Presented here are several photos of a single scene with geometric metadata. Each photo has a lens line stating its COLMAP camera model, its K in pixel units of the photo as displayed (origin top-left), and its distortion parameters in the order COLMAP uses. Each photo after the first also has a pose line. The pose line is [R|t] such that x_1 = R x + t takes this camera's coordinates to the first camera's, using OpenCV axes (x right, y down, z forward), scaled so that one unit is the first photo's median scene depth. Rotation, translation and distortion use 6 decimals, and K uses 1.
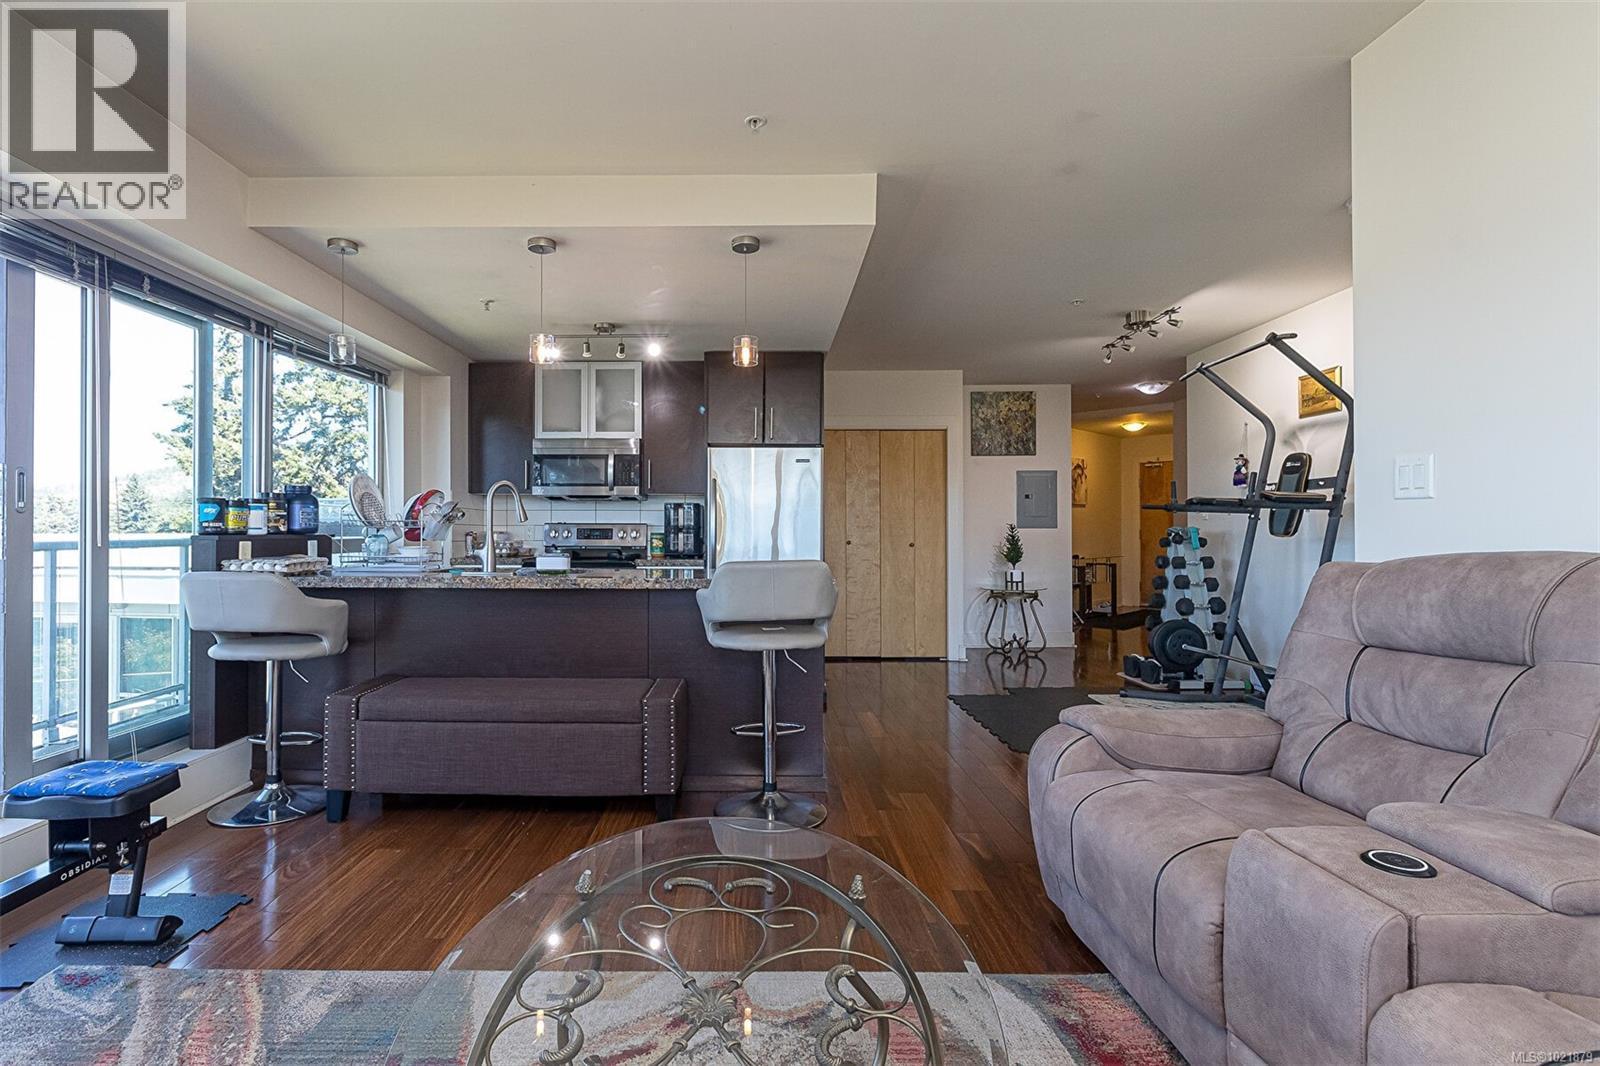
lens RADIAL K [[747.8, 0, 741.5], [0, 747.8, 532.7], [0, 0, 1]] dist [0.002179, 0.001810]
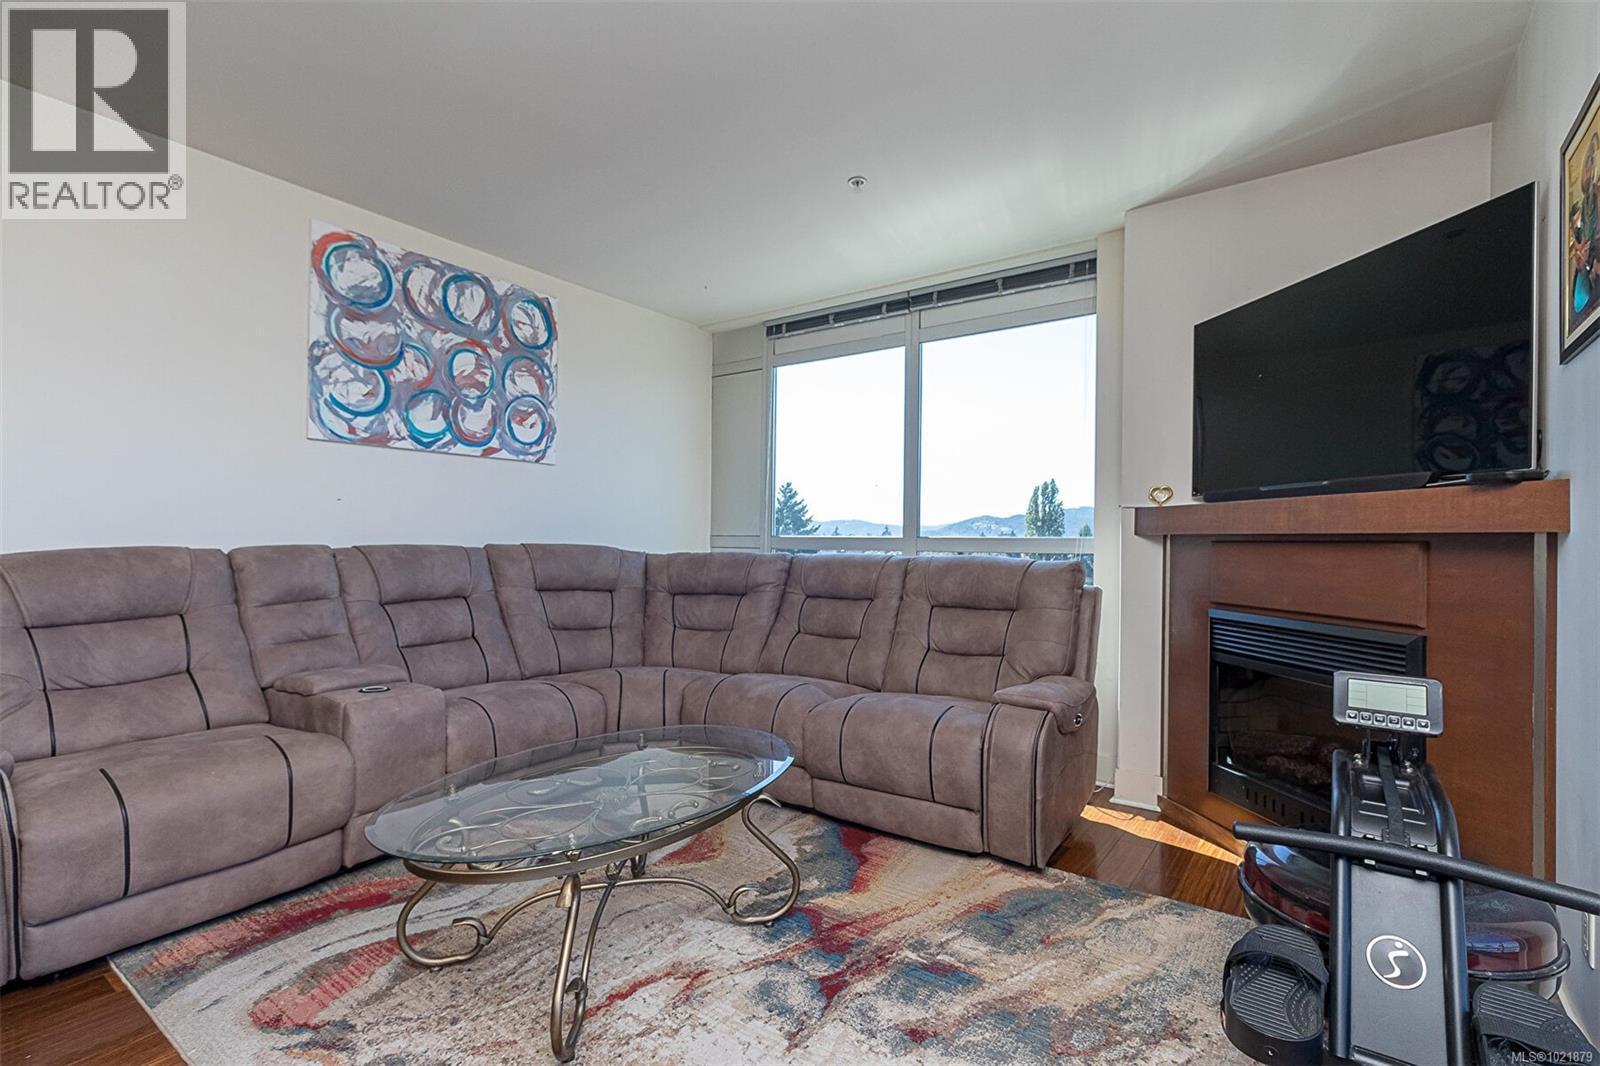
lens RADIAL K [[747.8, 0, 806.0], [0, 747.8, 535.5], [0, 0, 1]] dist [0.002179, 0.001810]
pose [[-0.824839, -0.004095, 0.565352, -0.326063], [-0.012656, 0.999857, -0.011222, 0.000486], [-0.565226, -0.016412, -0.824773, 0.488145]]
